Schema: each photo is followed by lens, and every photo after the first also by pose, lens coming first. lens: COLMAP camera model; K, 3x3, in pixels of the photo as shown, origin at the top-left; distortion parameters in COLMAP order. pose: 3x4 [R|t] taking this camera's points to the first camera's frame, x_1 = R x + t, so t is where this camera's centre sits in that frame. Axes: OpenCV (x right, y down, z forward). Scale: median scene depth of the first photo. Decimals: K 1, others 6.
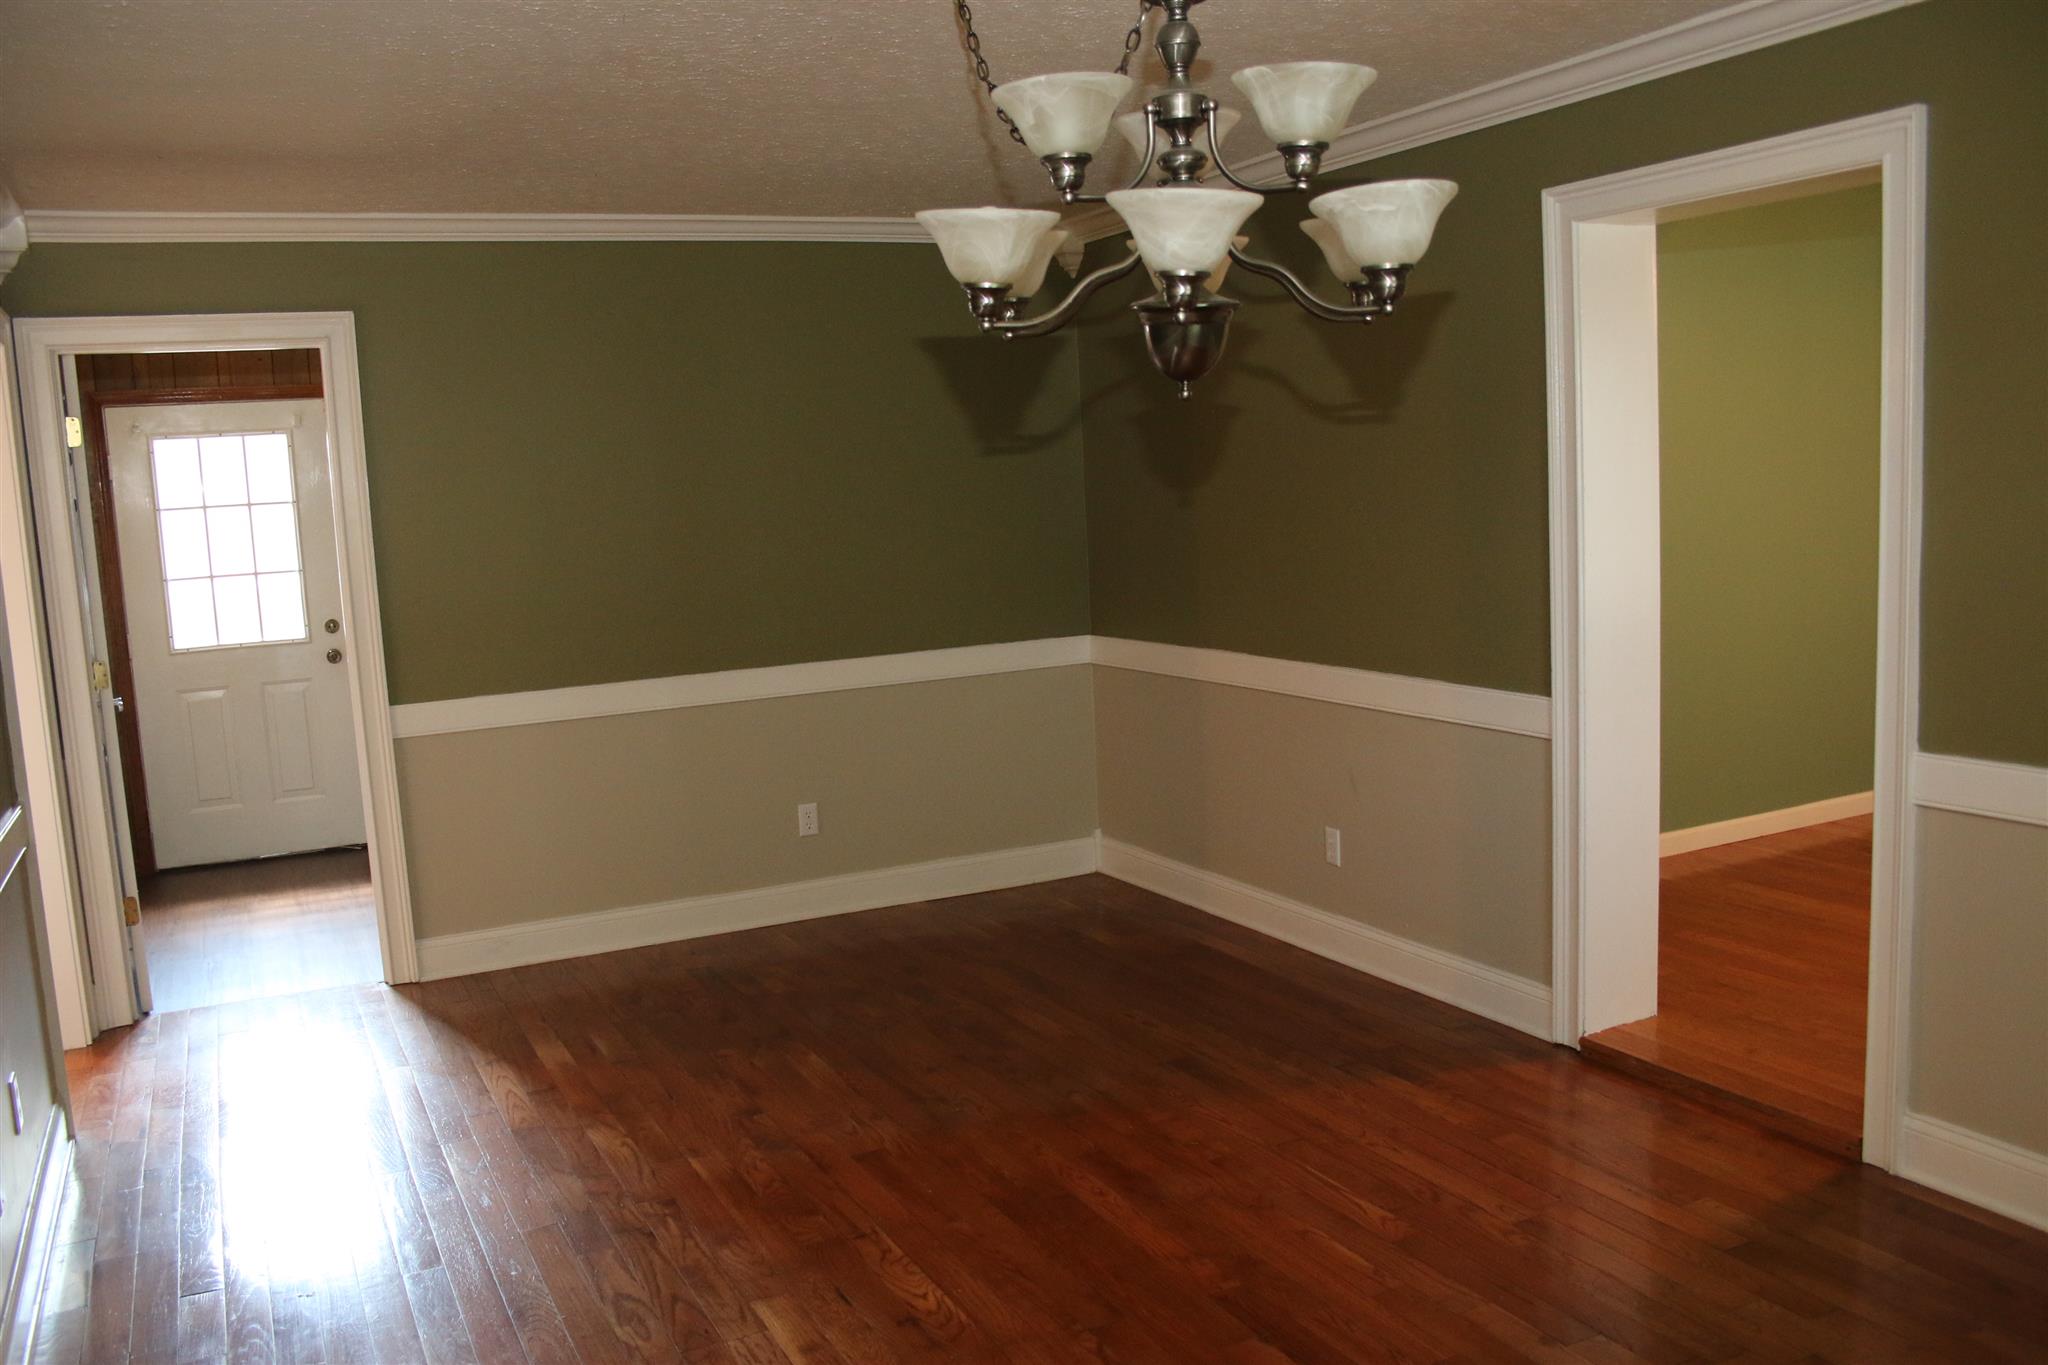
lens RADIAL K [[1698.7, 0, 989.4], [0, 1698.7, 701.3], [0, 0, 1]] dist [-0.147968, 0.128963]
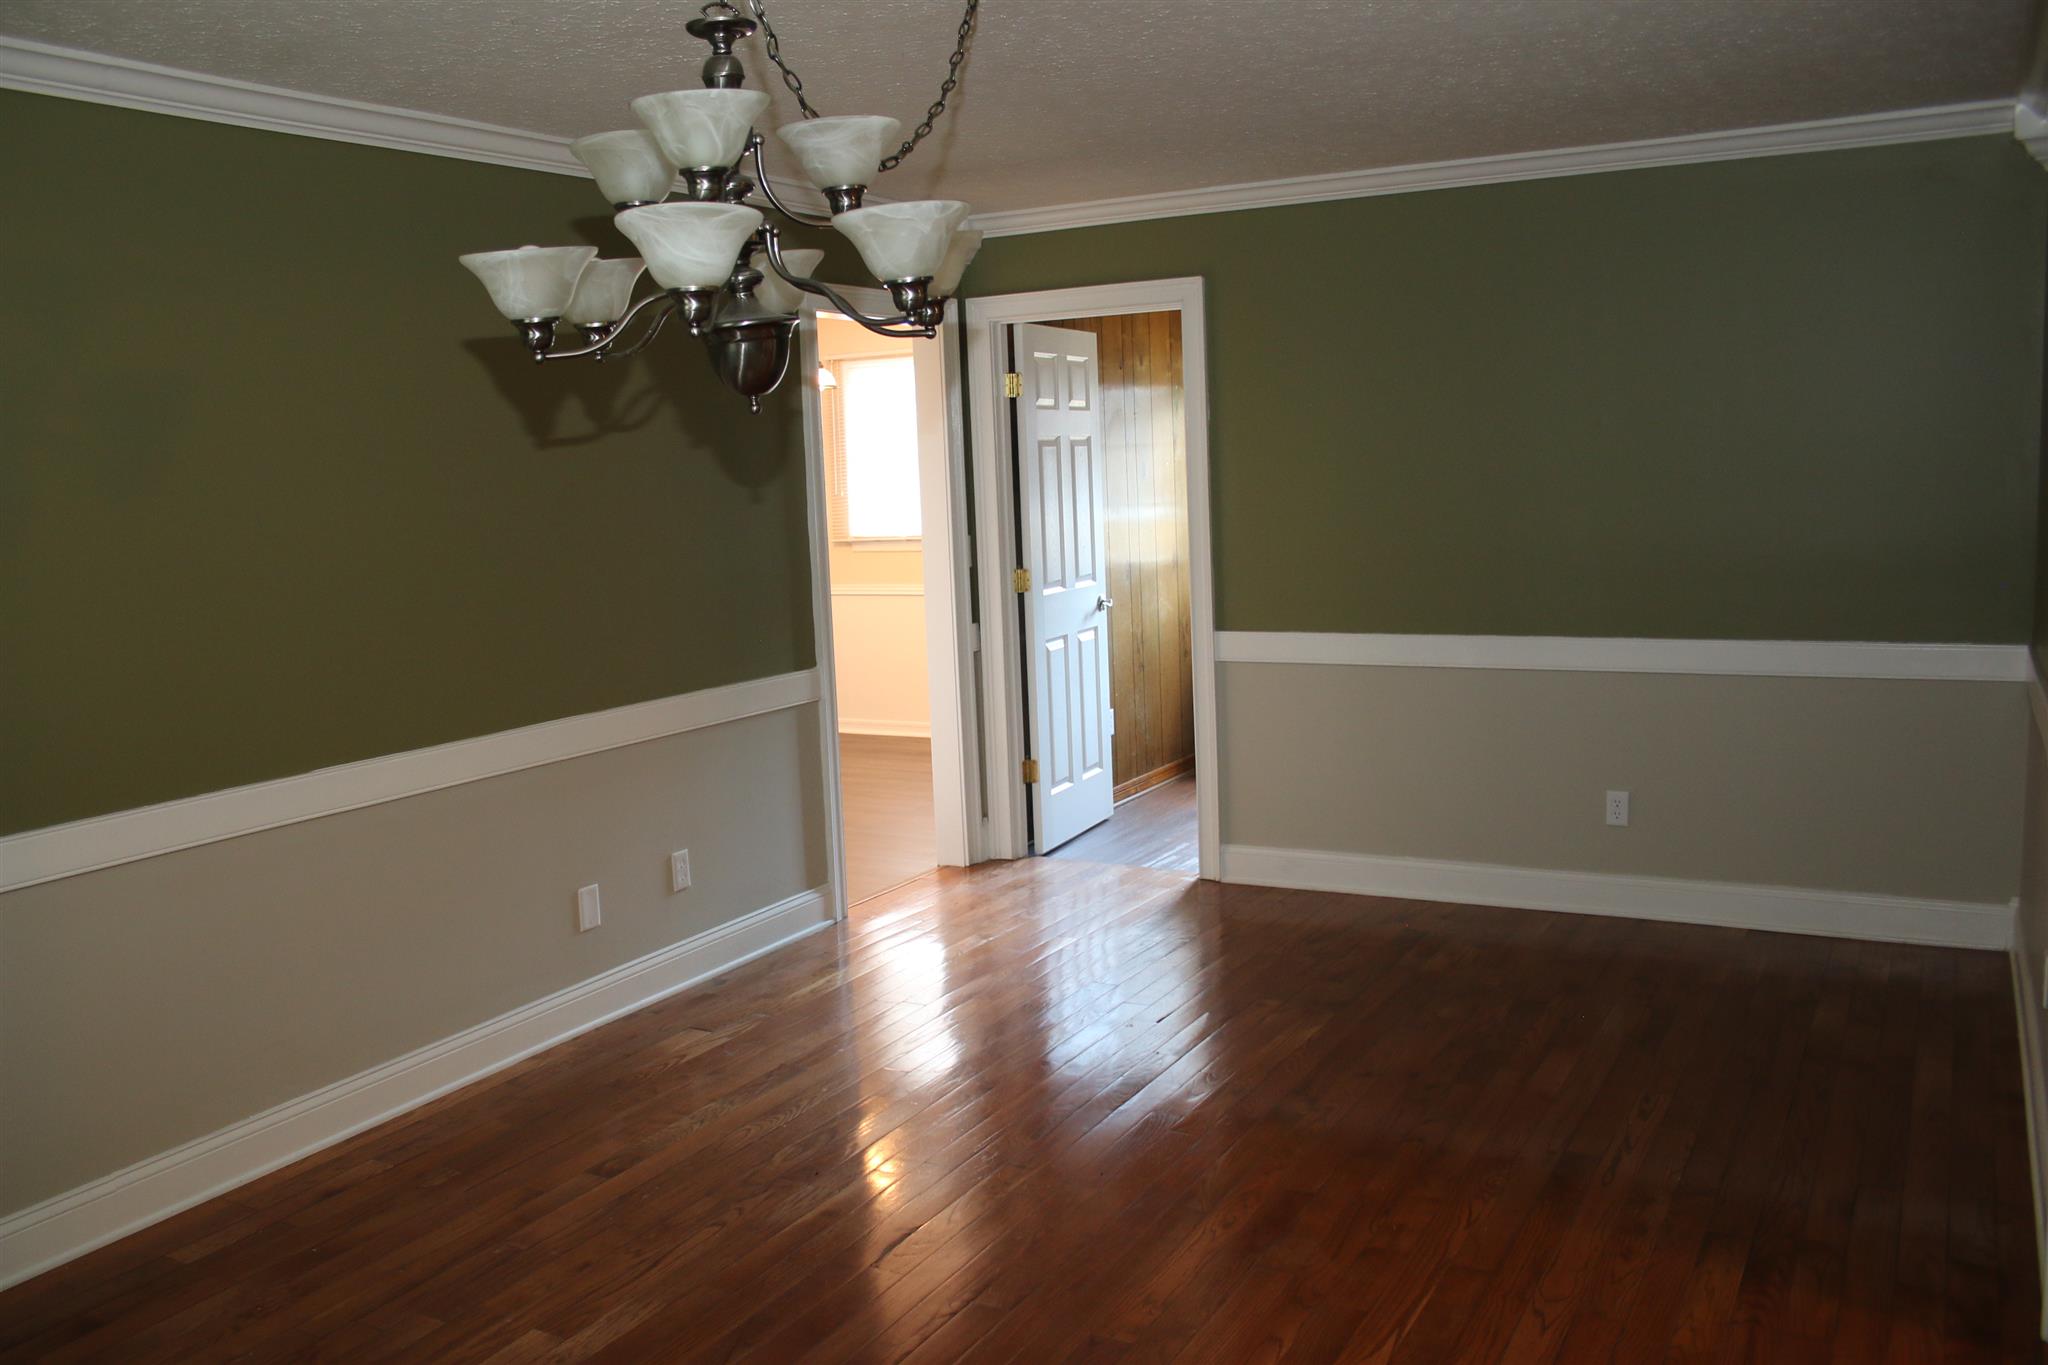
lens RADIAL K [[1698.7, 0, 989.4], [0, 1698.7, 701.3], [0, 0, 1]] dist [-0.147968, 0.128963]
pose [[0.552448, 0.143369, -0.821125, 0.502517], [-0.096188, 0.989481, 0.108049, -0.059900], [0.827979, 0.019291, 0.560427, 0.248771]]
